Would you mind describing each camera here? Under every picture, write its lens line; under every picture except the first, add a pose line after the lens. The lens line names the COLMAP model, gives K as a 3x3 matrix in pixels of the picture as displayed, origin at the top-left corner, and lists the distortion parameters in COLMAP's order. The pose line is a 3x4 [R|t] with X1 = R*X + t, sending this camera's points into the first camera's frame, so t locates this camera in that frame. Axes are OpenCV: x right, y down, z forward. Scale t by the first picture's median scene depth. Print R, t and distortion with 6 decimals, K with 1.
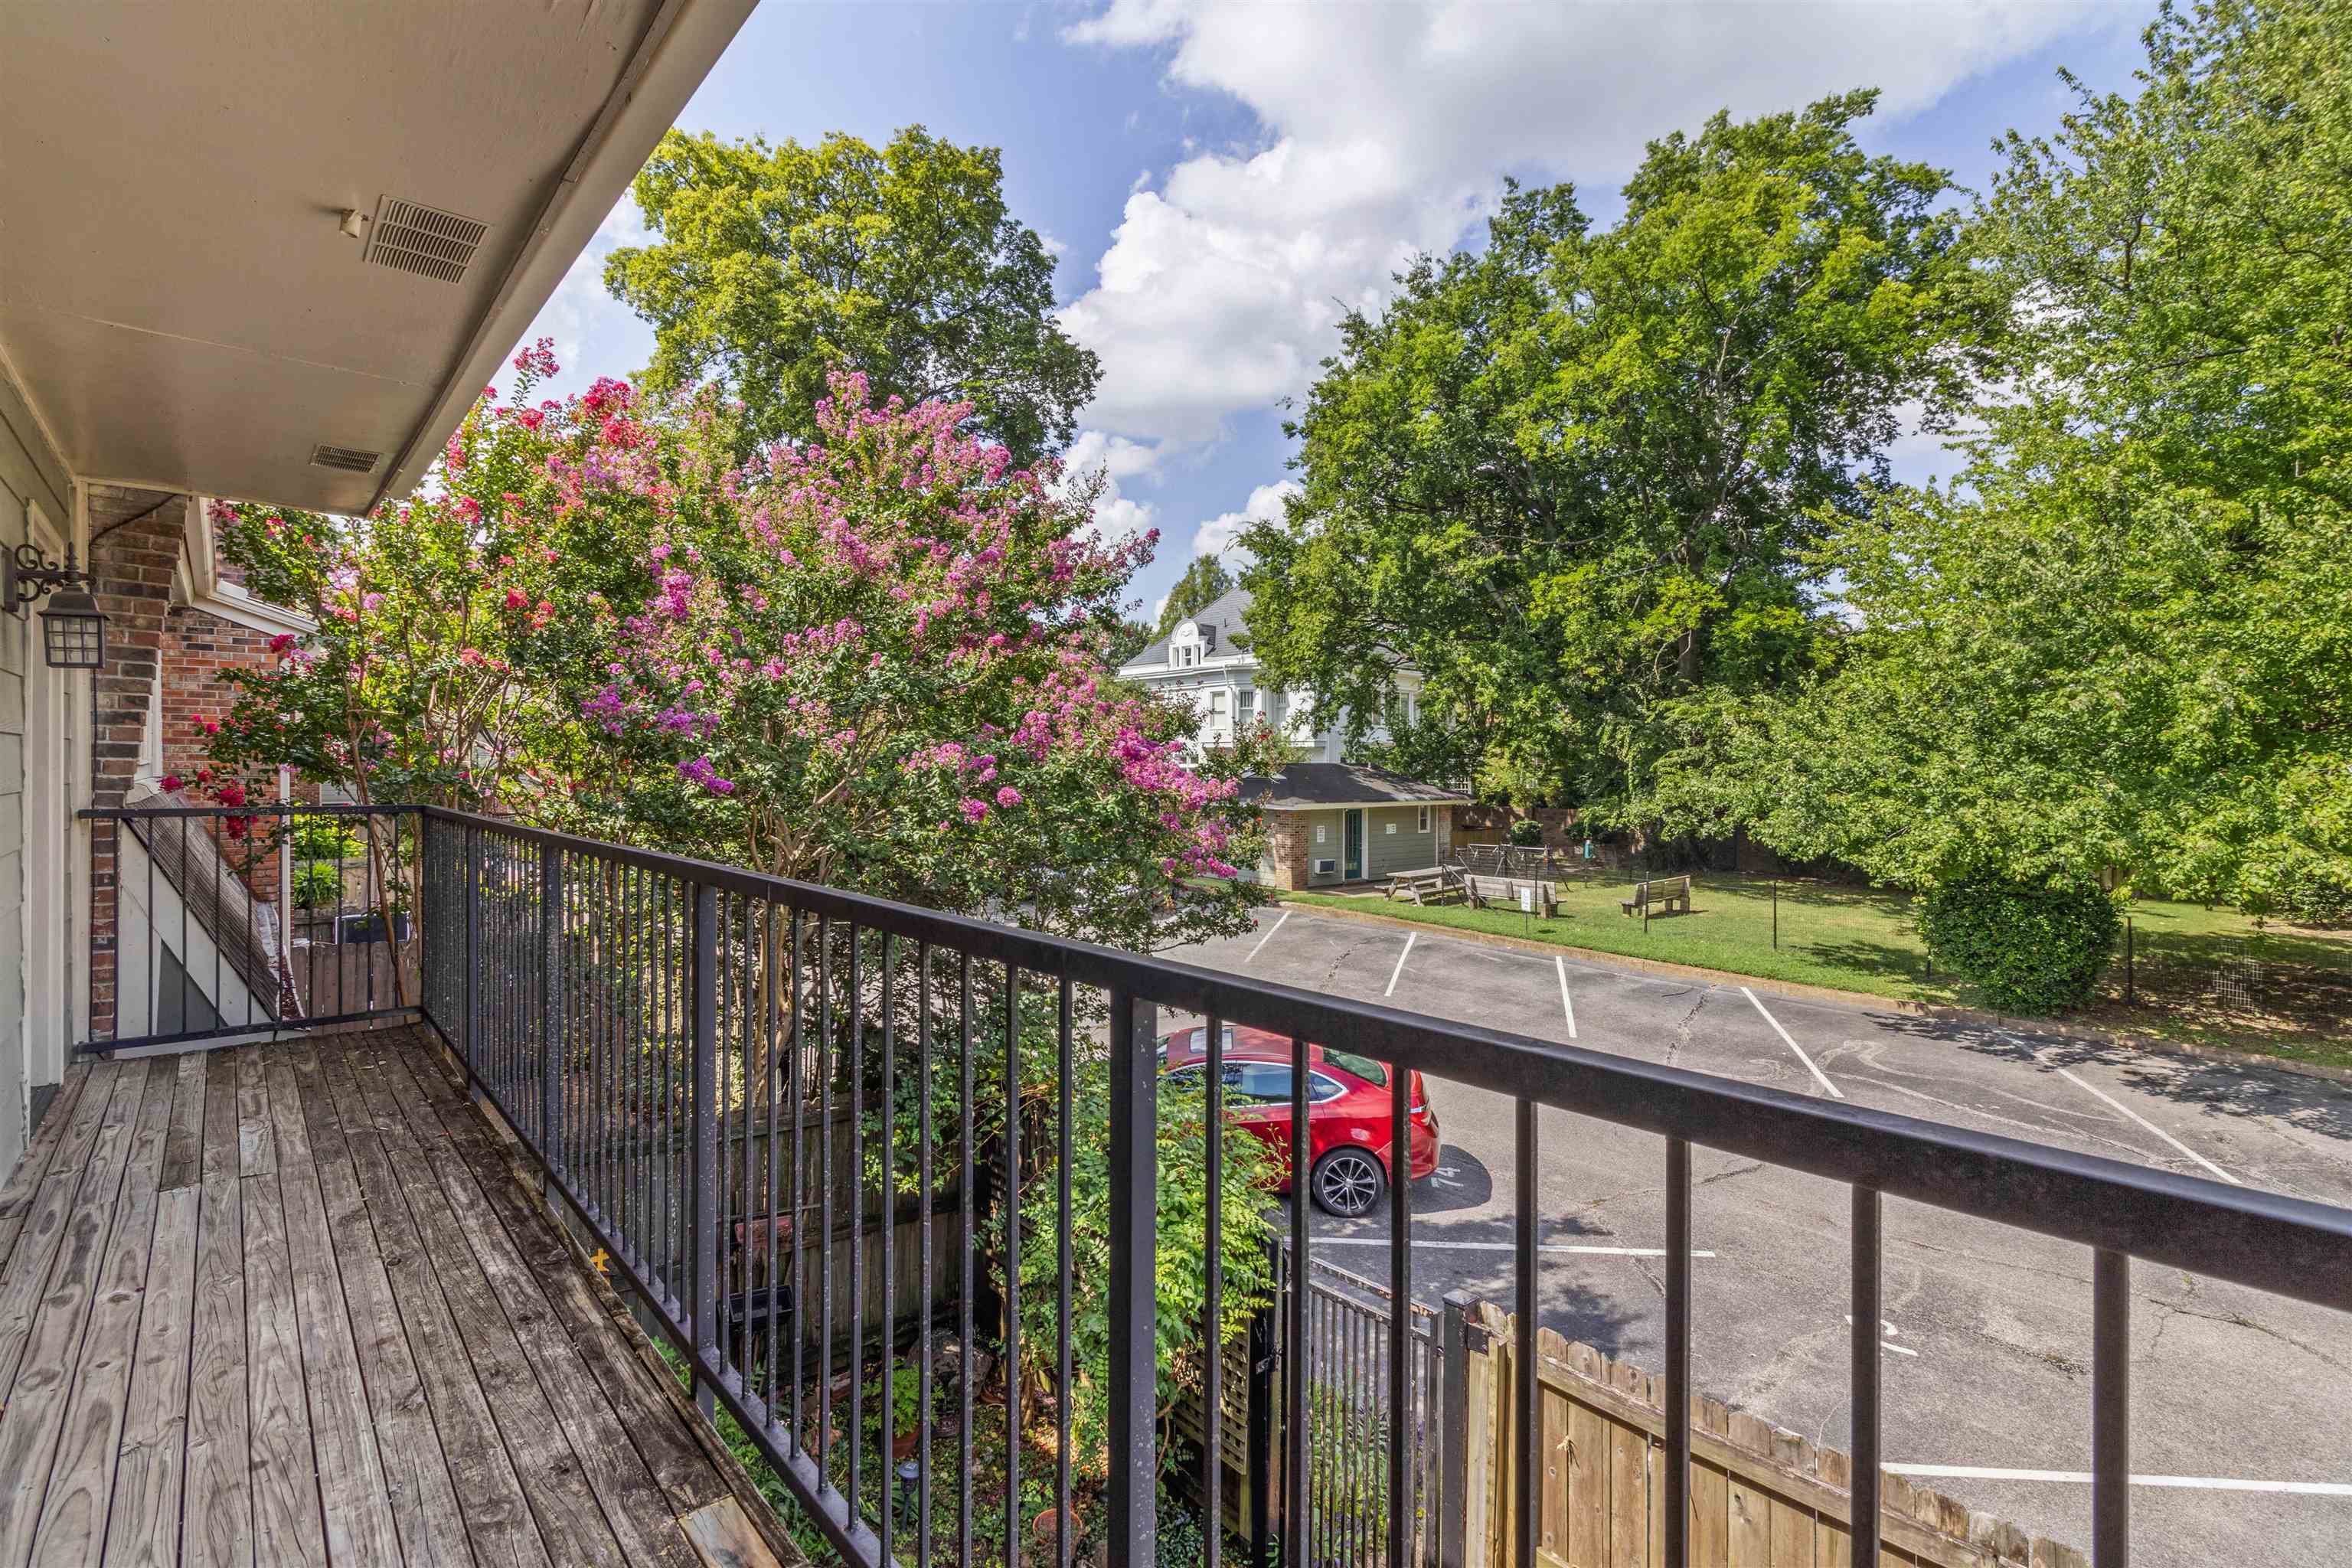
lens RADIAL K [[1086.0, 0, 1168.0], [0, 1086.0, 762.3], [0, 0, 1]] dist [-0.000639, 0.000732]
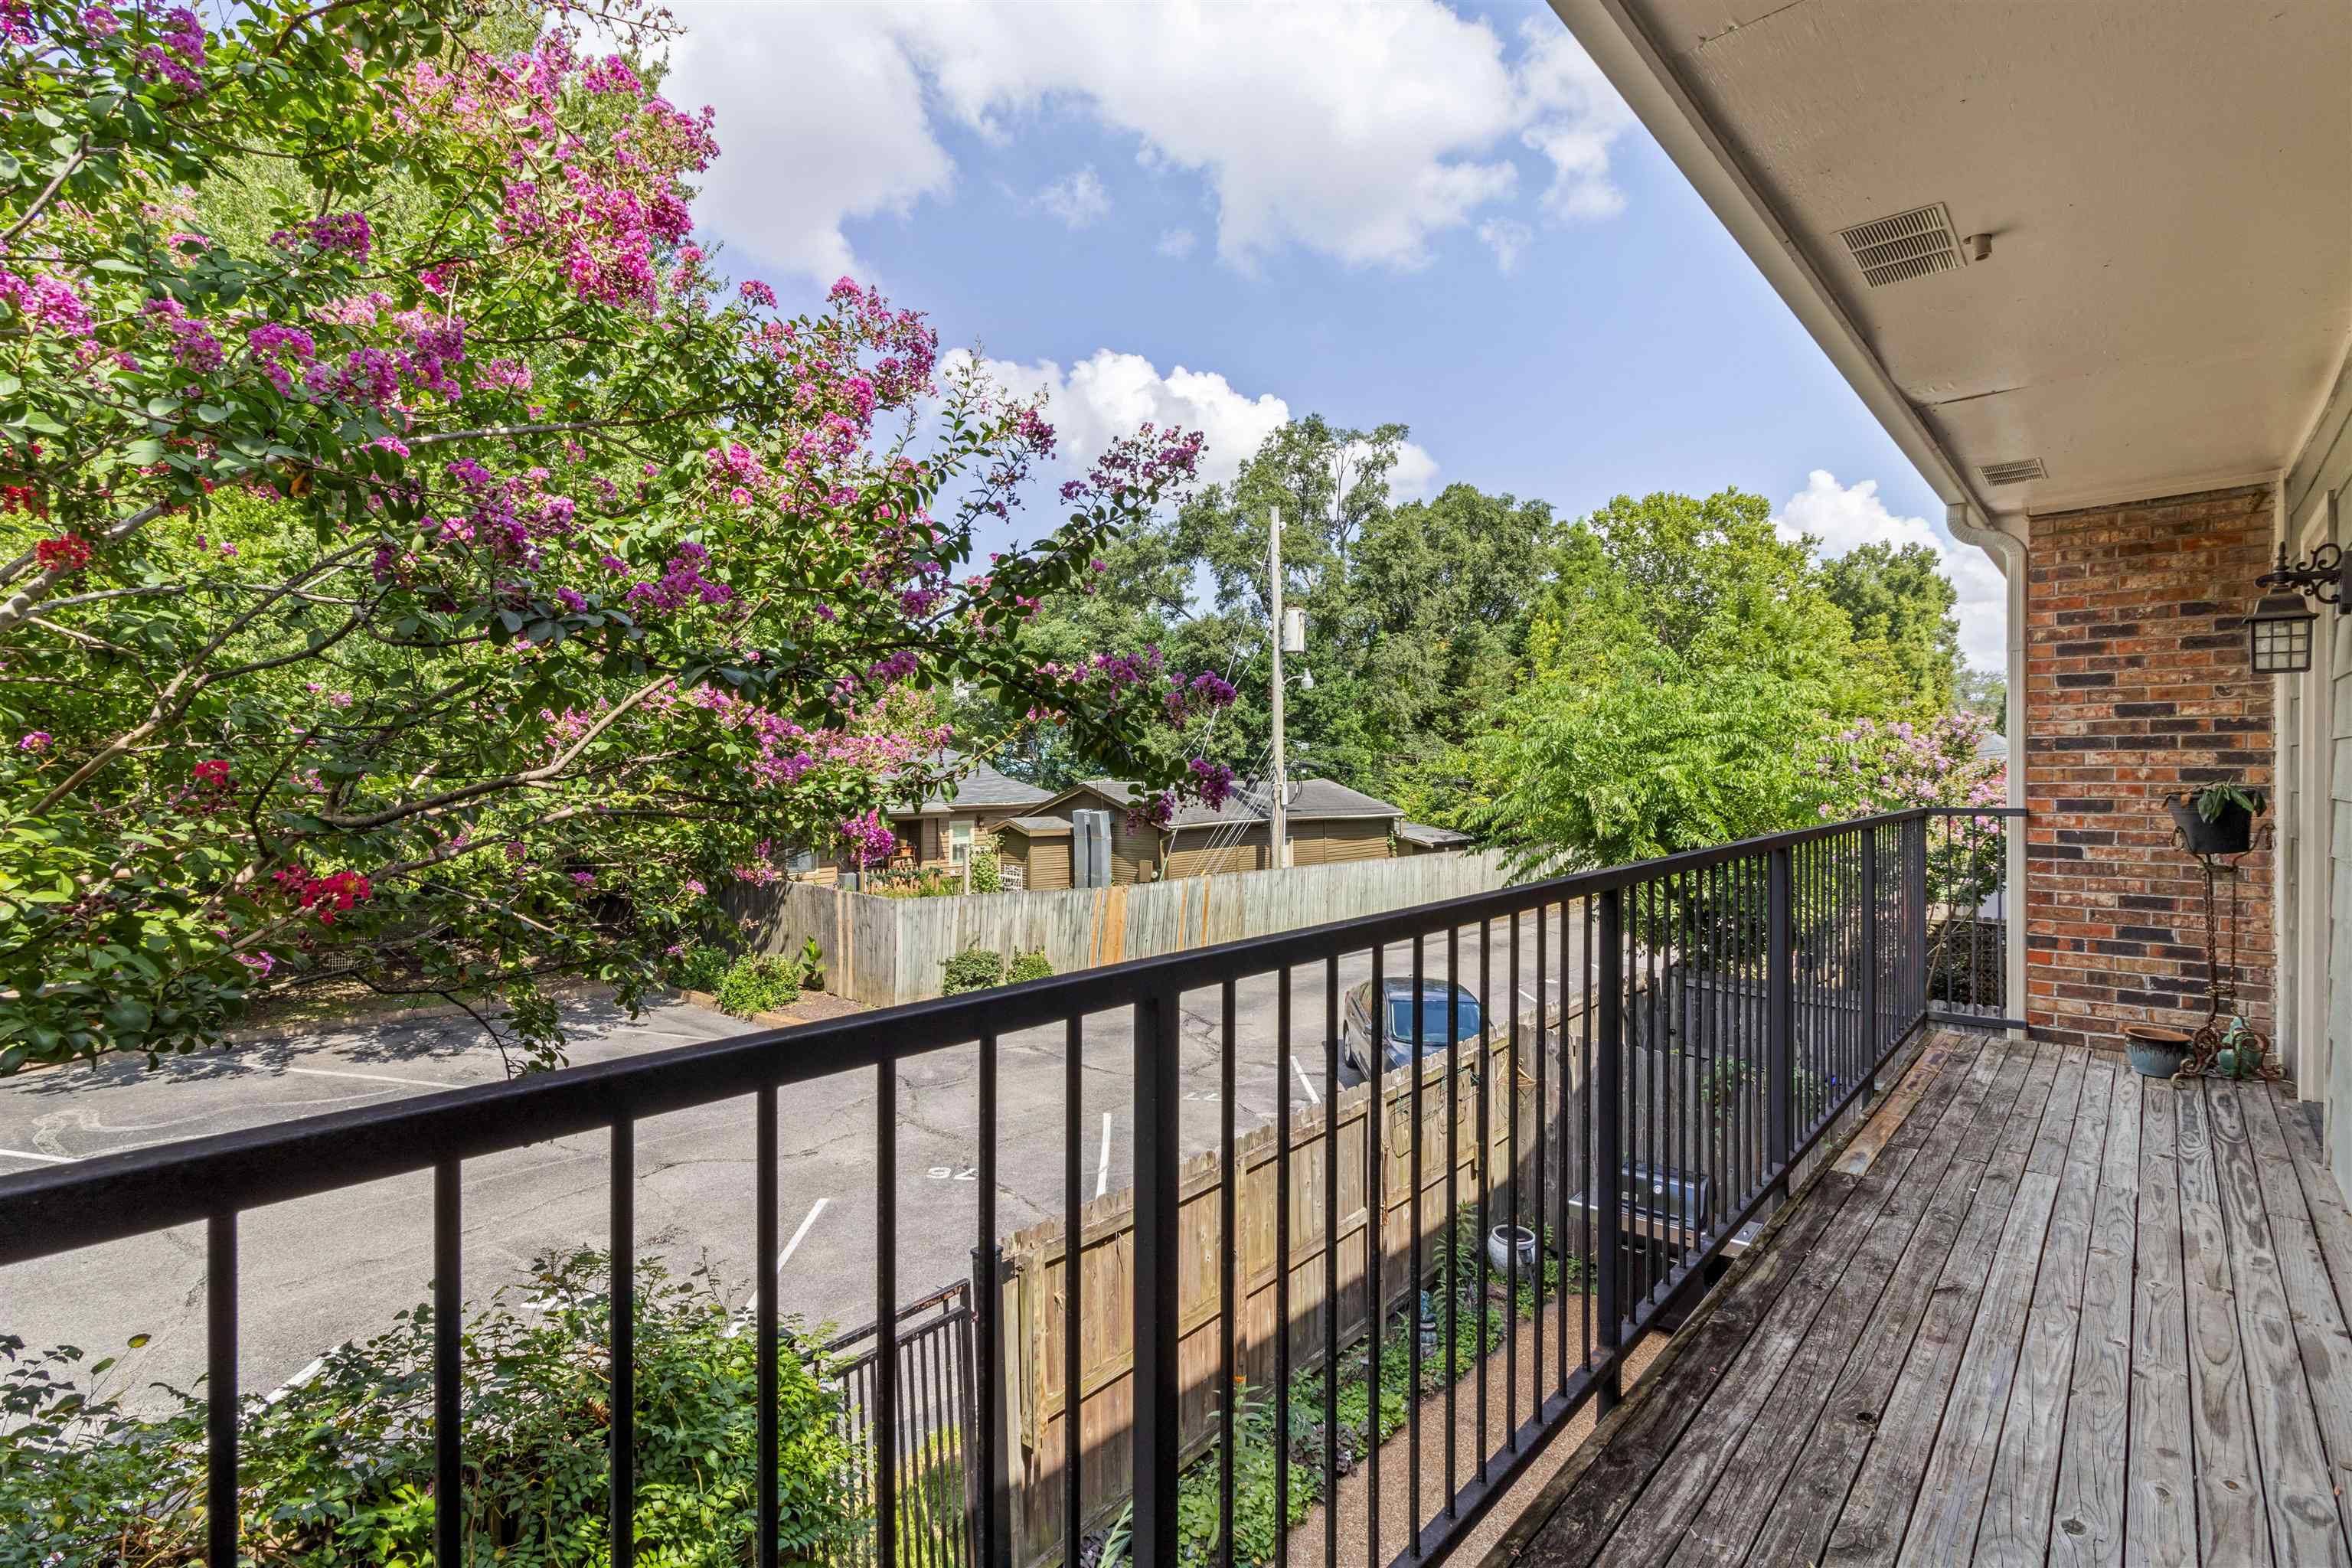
lens RADIAL K [[1086.0, 0, 1168.0], [0, 1086.0, 762.3], [0, 0, 1]] dist [-0.000639, 0.000732]
pose [[-0.118728, -0.016493, 0.992790, -1.545443], [-0.017270, 0.999745, 0.014543, -0.010402], [-0.992777, -0.015419, -0.118982, 1.741877]]
